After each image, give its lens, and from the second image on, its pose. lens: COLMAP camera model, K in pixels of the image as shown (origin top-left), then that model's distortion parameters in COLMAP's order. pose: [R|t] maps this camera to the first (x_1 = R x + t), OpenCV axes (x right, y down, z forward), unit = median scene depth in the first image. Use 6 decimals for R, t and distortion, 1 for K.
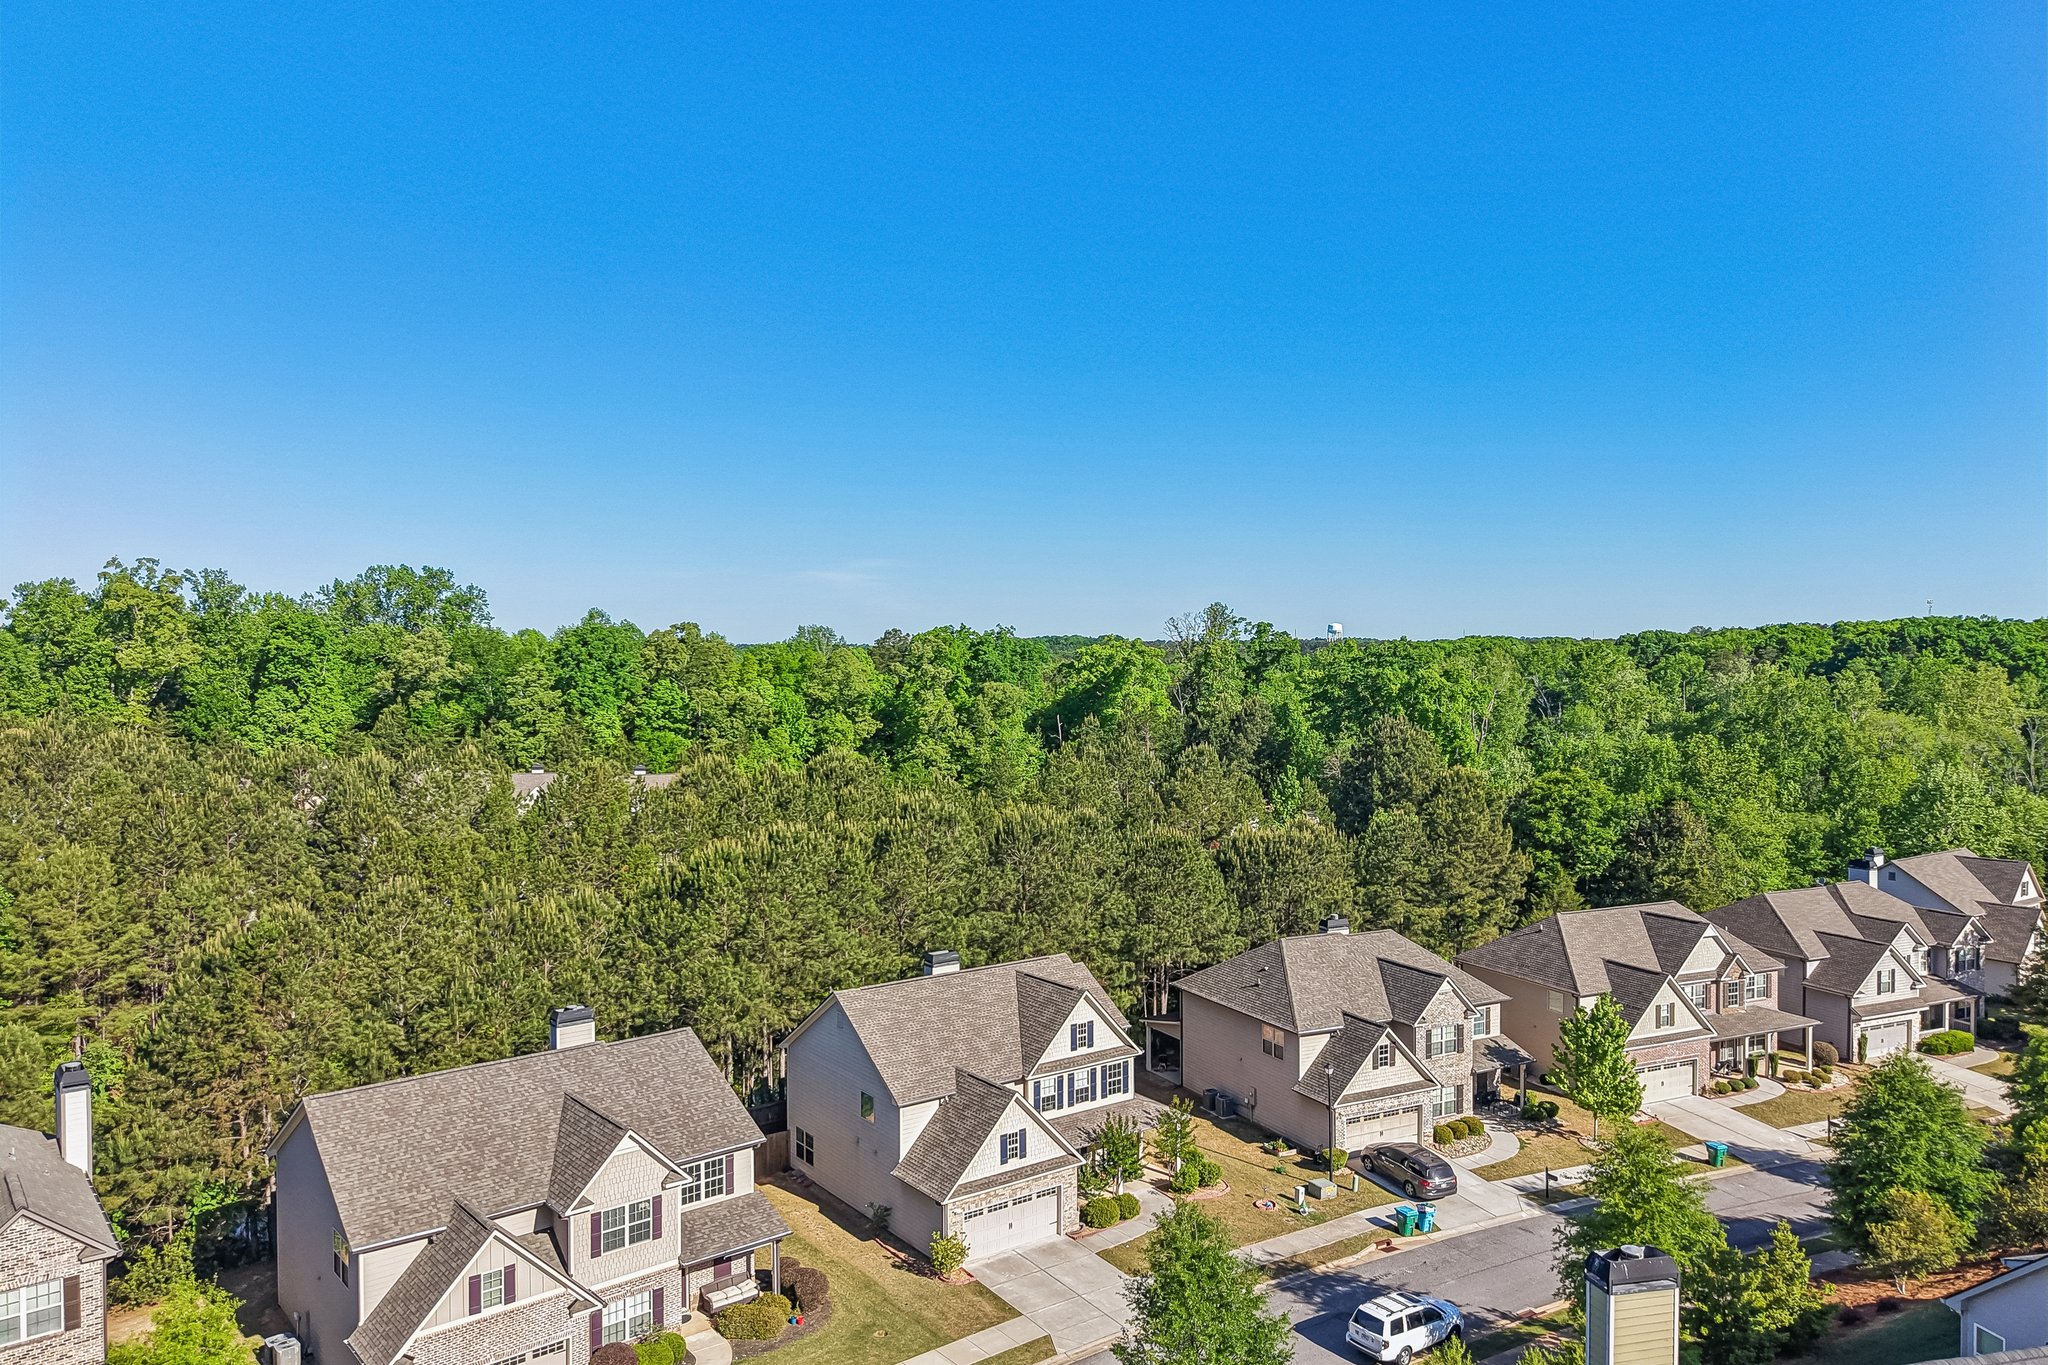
lens RADIAL K [[1366.5, 0, 1011.0], [0, 1366.5, 672.2], [0, 0, 1]] dist [0.044516, -0.054174]
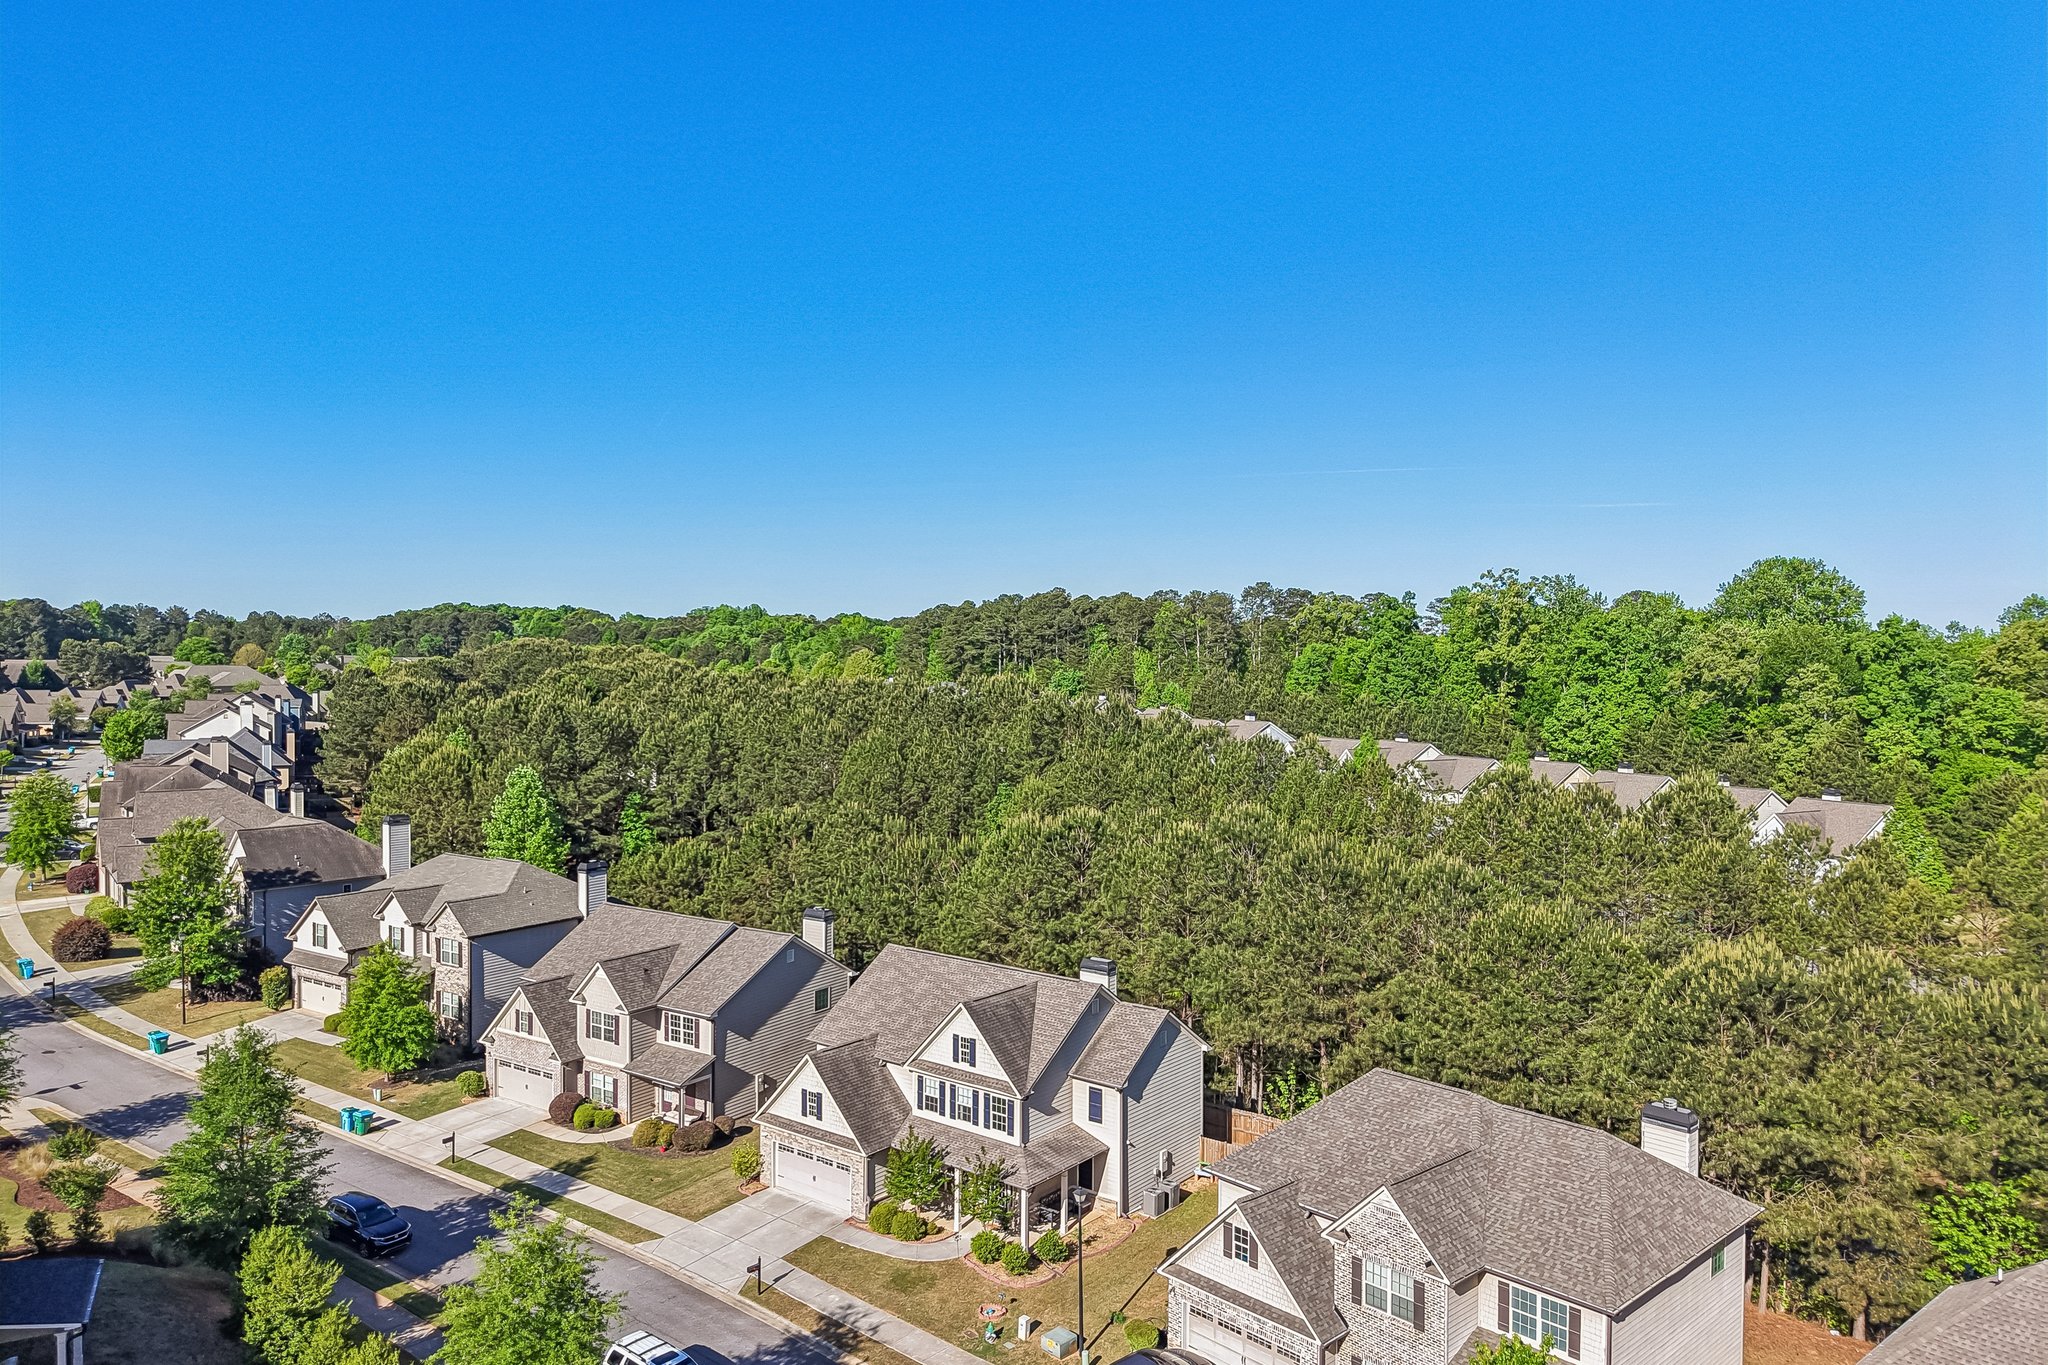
lens RADIAL K [[1366.5, 0, 1011.0], [0, 1366.5, 672.2], [0, 0, 1]] dist [0.044516, -0.054174]
pose [[0.268593, 0.015418, -0.963130, 0.977483], [-0.016069, 0.999804, 0.011524, -0.007512], [0.963120, 0.012382, 0.268789, 0.780180]]
